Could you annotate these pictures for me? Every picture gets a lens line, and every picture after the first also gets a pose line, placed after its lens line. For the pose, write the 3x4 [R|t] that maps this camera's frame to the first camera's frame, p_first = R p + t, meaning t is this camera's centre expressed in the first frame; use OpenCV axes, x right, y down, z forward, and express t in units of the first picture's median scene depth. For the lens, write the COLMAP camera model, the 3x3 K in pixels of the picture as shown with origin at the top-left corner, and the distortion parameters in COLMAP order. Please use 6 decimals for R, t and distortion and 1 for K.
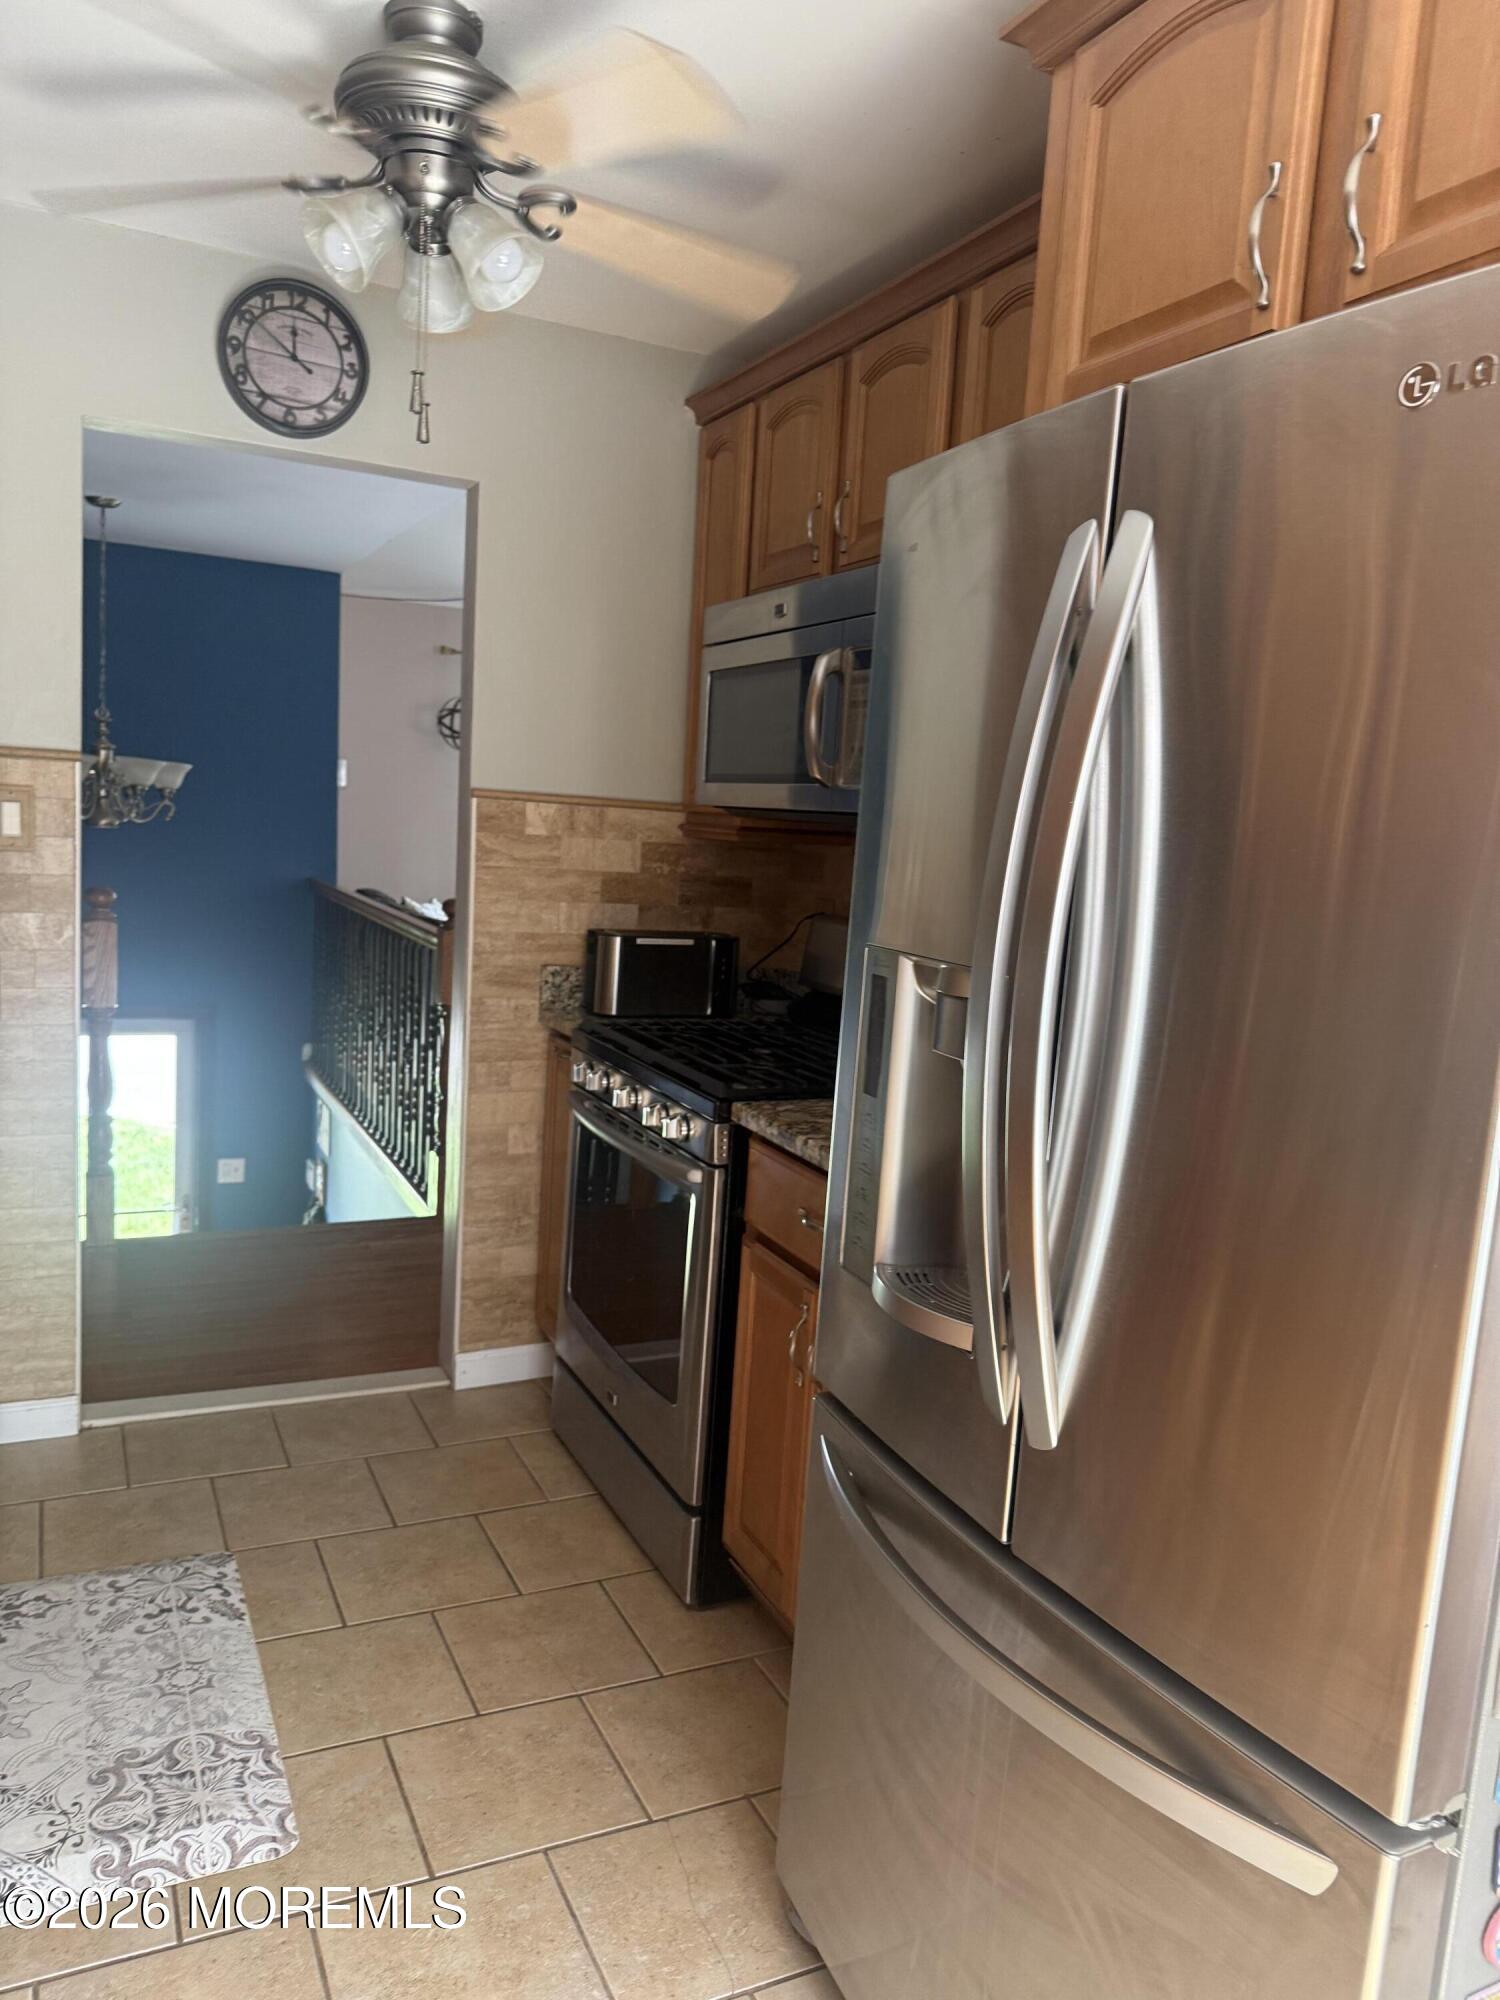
lens RADIAL K [[1397.2, 0, 736.1], [0, 1397.2, 1005.9], [0, 0, 1]] dist [0.075903, -0.087512]
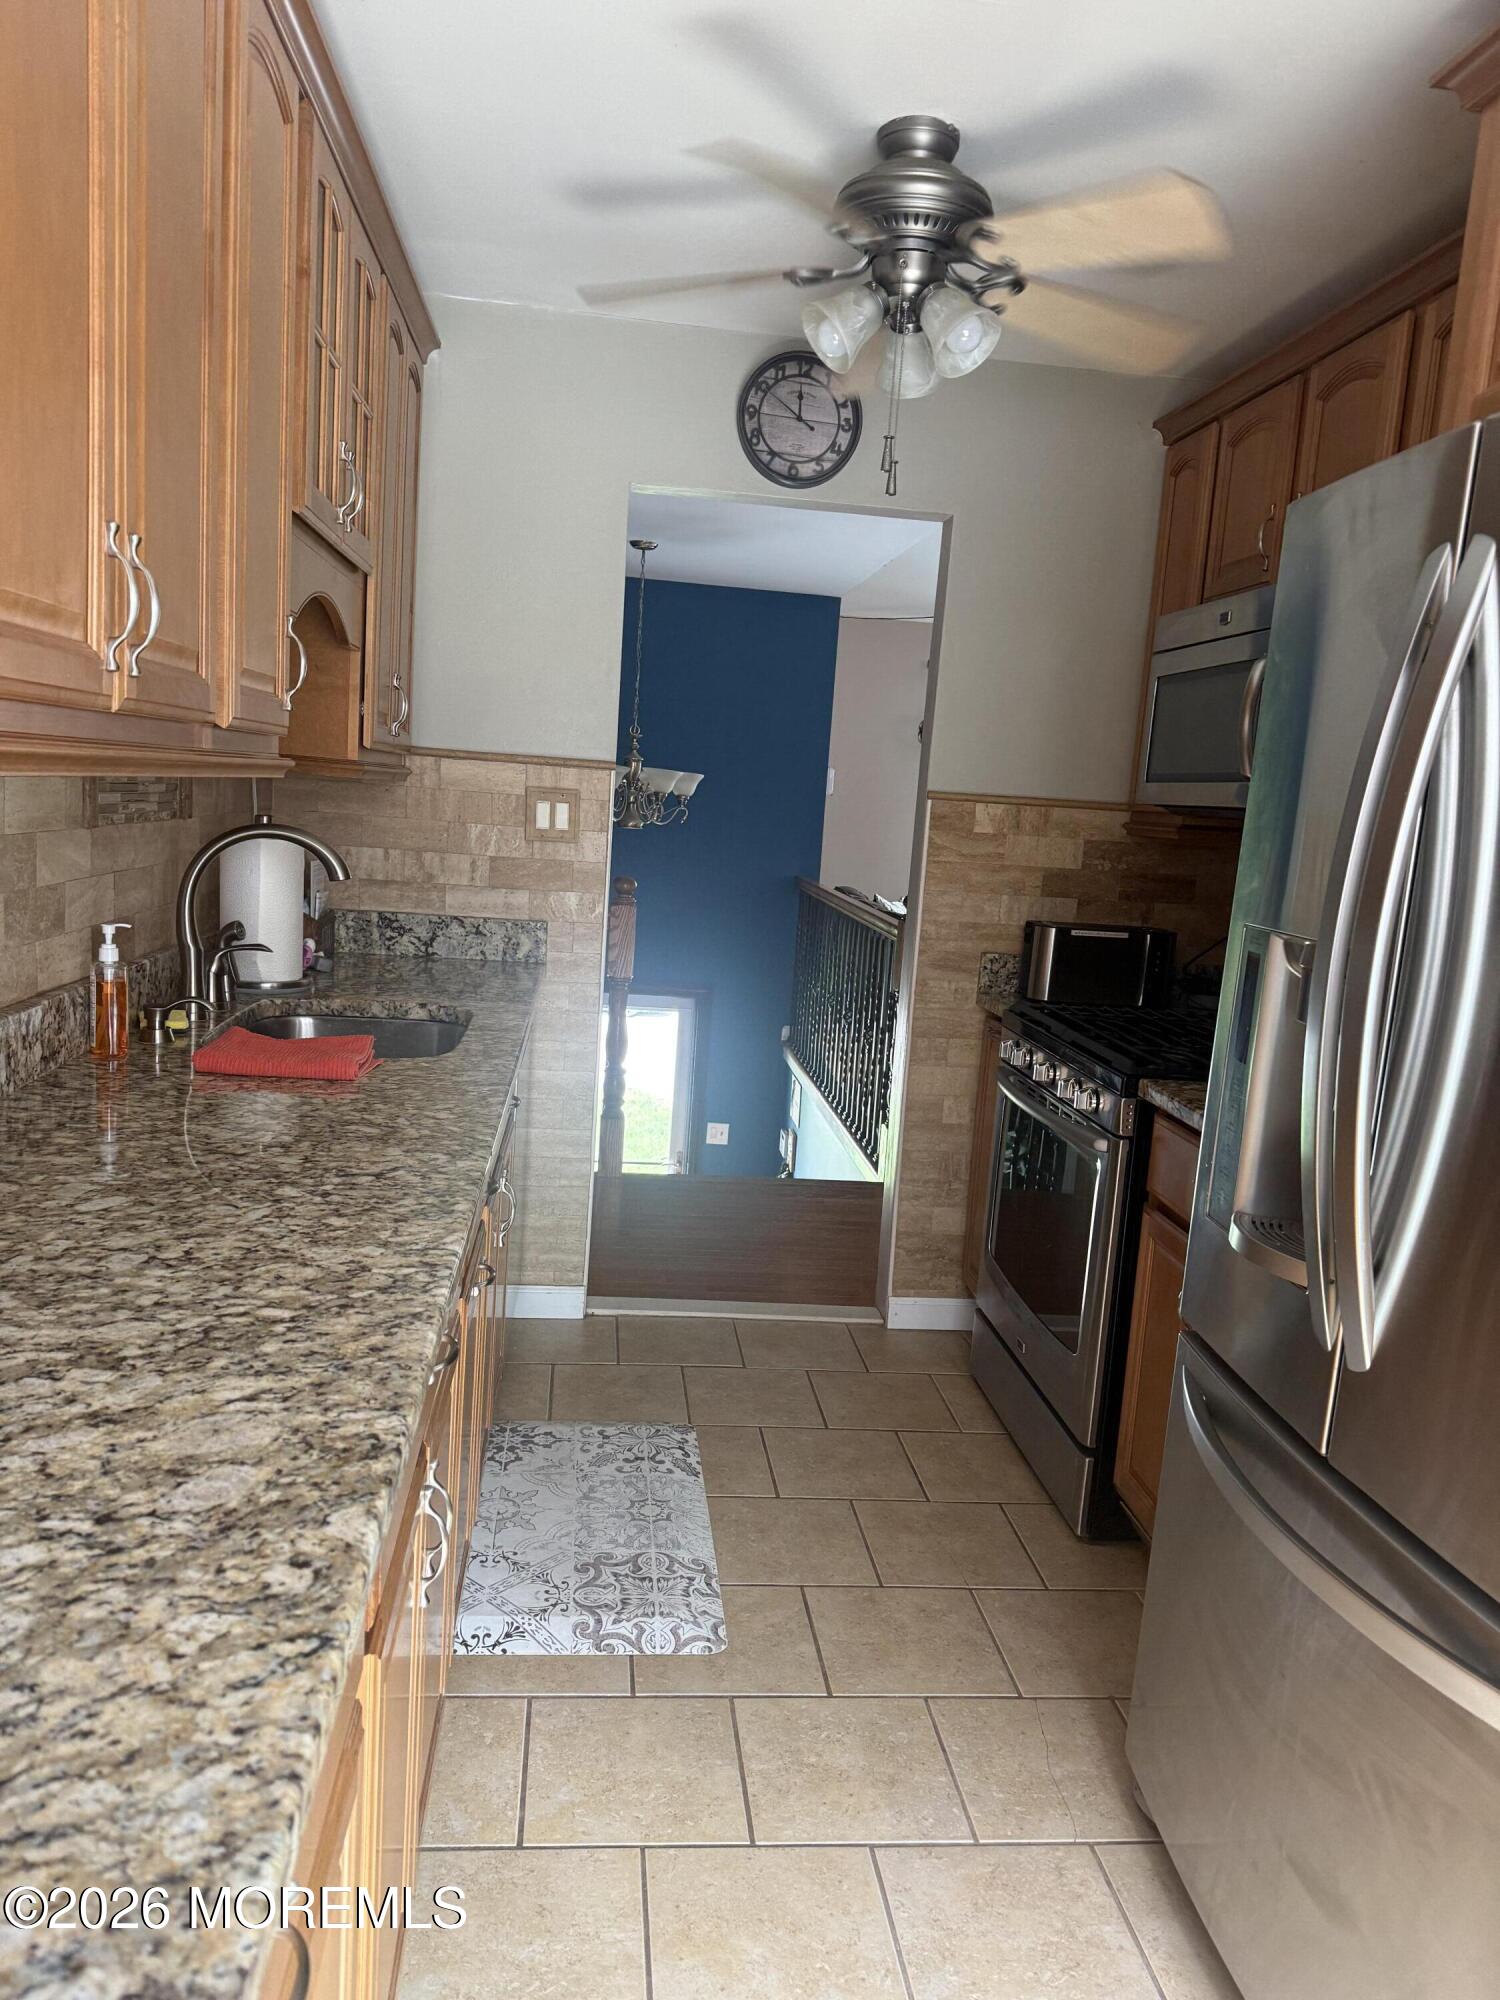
lens RADIAL K [[1388.1, 0, 750.0], [0, 1388.1, 1000.0], [0, 0, 1]] dist [0.124397, -0.201522]
pose [[0.944877, 0.049616, -0.323644, 0.058803], [-0.052359, 0.998628, 0.000233, 0.023285], [0.323212, 0.016726, 0.946179, -0.118817]]
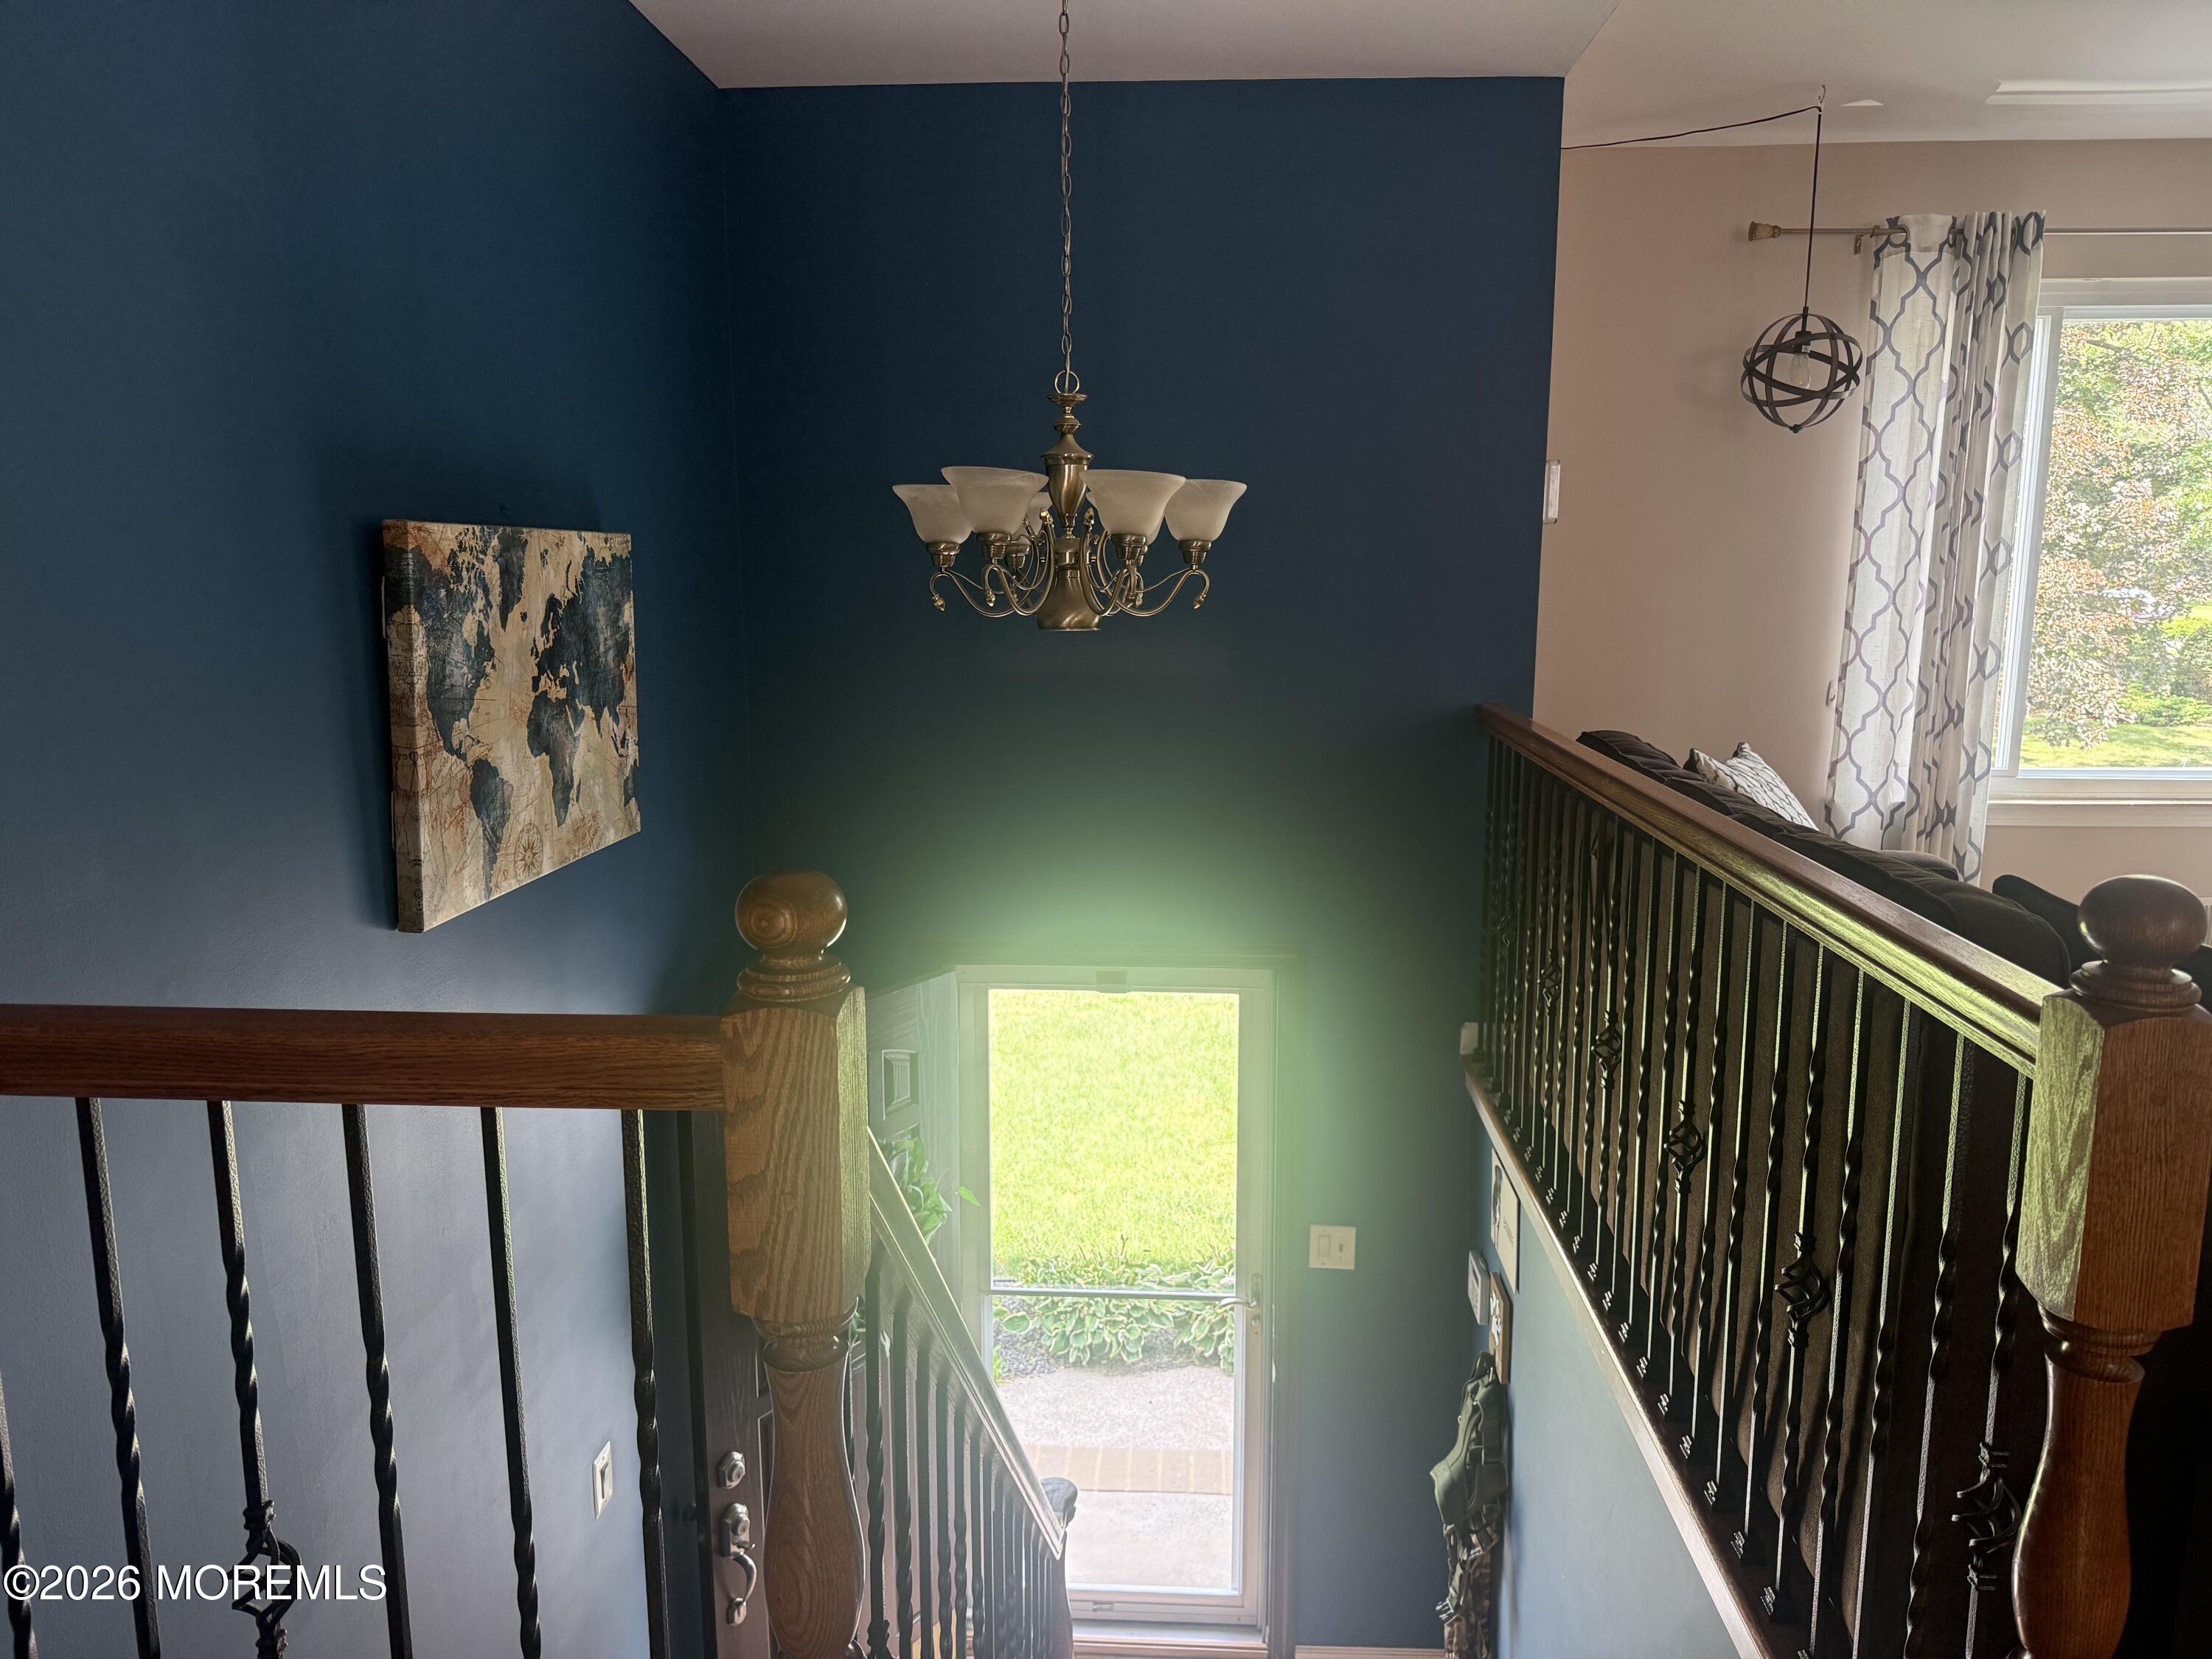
lens RADIAL K [[1545.4, 0, 1106.0], [0, 1545.4, 829.5], [0, 0, 1]] dist [0.075903, -0.087512]
pose [[0.872343, 0.020156, -0.488478, -0.420254], [-0.010255, 0.999684, 0.022937, -0.165584], [0.488786, -0.014999, 0.872275, 1.275185]]
